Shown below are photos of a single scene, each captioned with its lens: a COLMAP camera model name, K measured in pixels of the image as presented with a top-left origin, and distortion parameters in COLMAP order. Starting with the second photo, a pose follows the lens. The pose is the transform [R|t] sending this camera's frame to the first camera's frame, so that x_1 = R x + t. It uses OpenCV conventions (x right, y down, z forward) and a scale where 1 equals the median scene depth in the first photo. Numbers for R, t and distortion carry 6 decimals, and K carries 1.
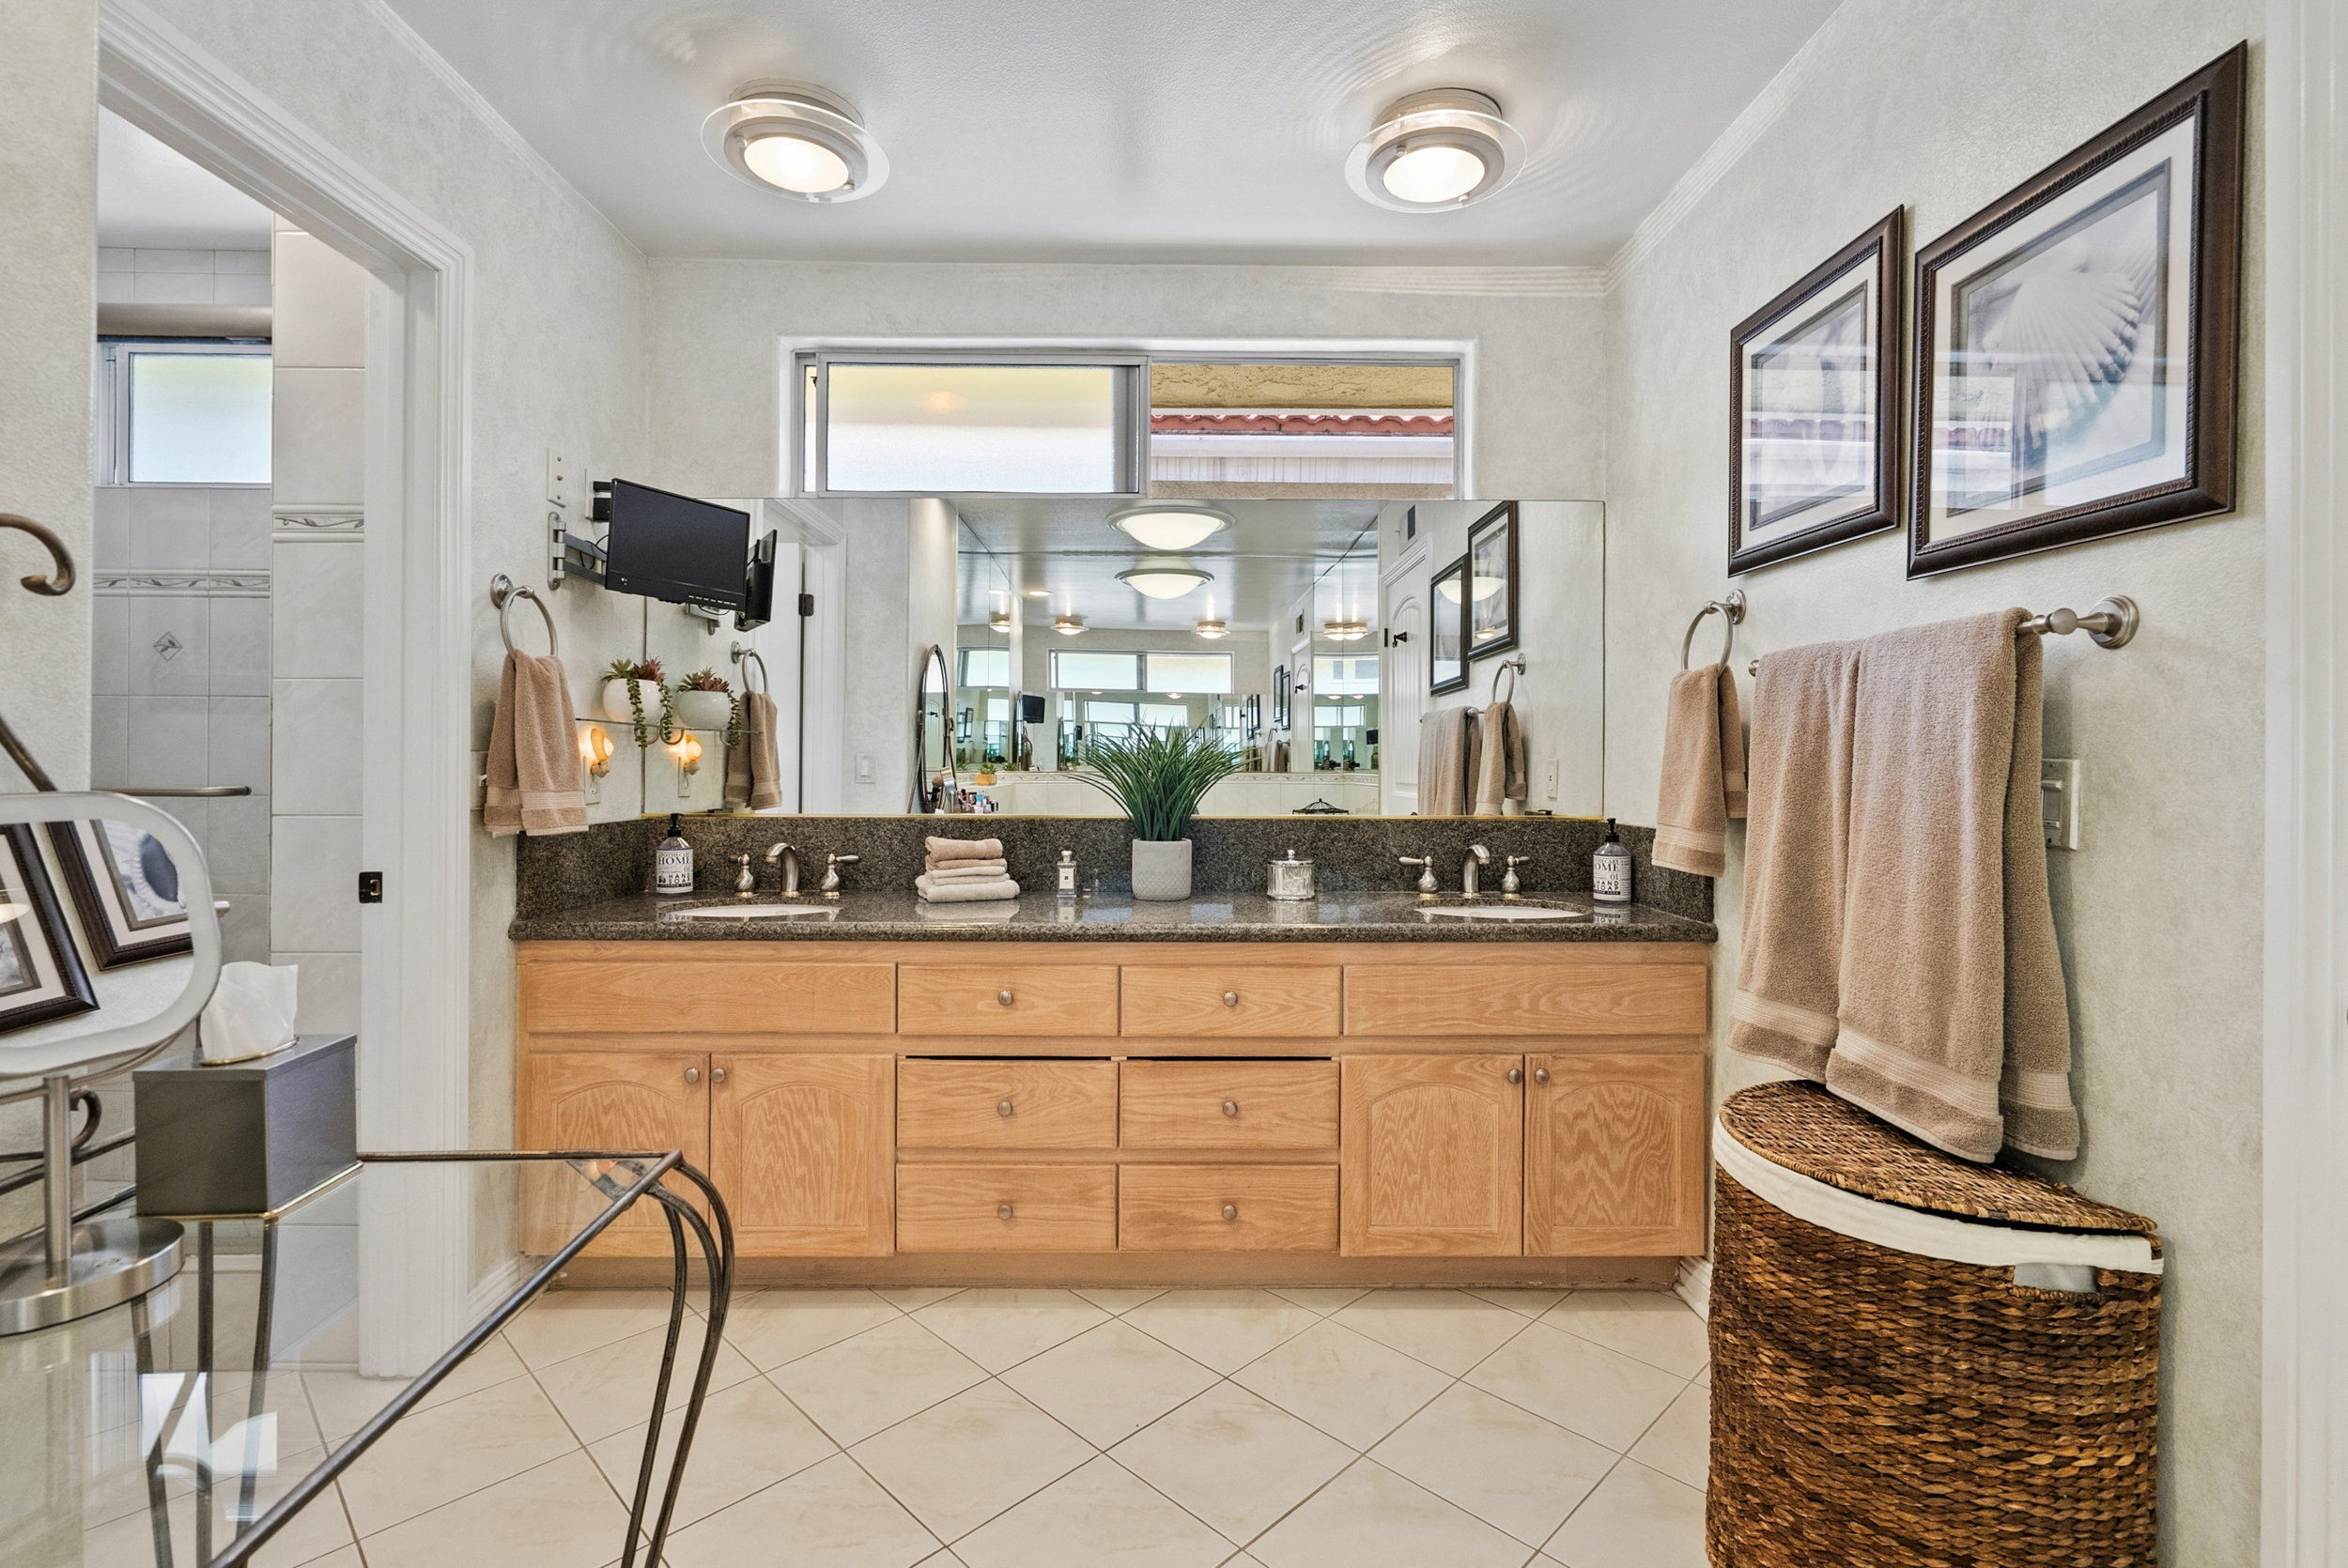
lens RADIAL K [[1079.4, 0, 1167.8], [0, 1079.4, 766.1], [0, 0, 1]] dist [-0.019926, 0.017546]
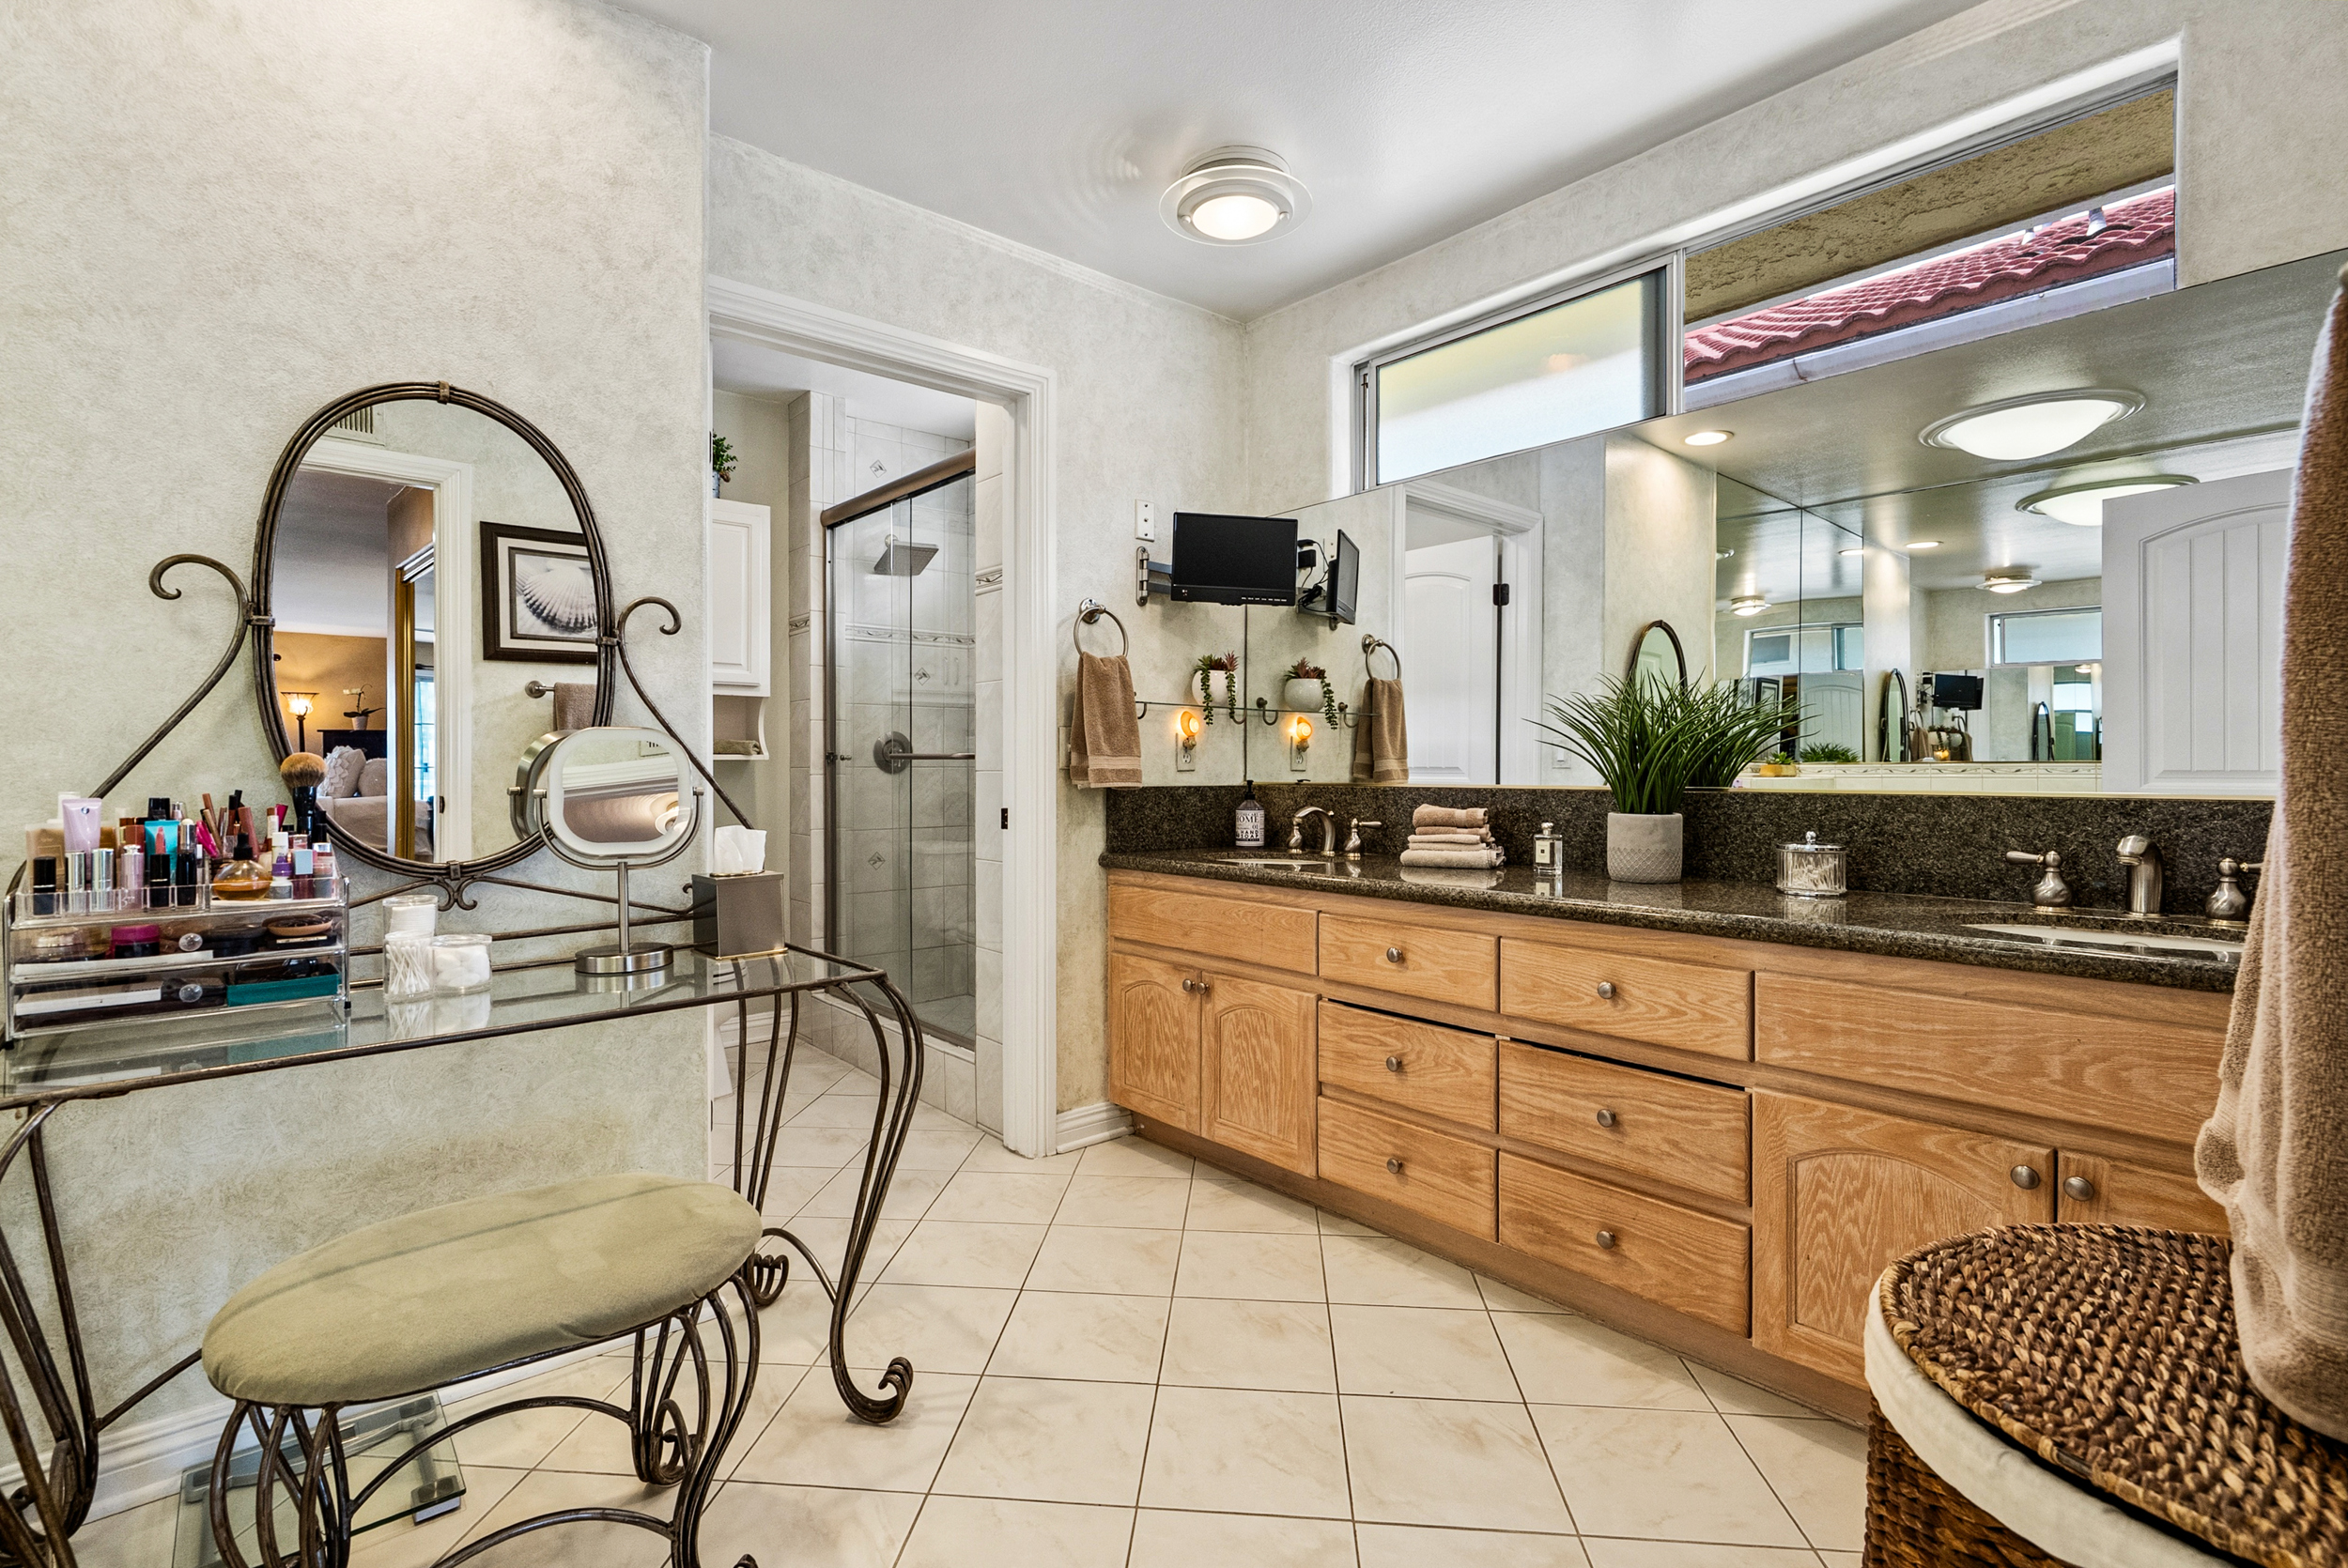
lens RADIAL K [[1070.8, 0, 1155.1], [0, 1070.8, 778.6], [0, 0, 1]] dist [-0.010492, 0.005741]
pose [[0.642762, 0.004531, -0.766053, 0.471301], [-0.001696, 0.999988, 0.004491, 0.044271], [0.766064, -0.001587, 0.642762, 0.178173]]
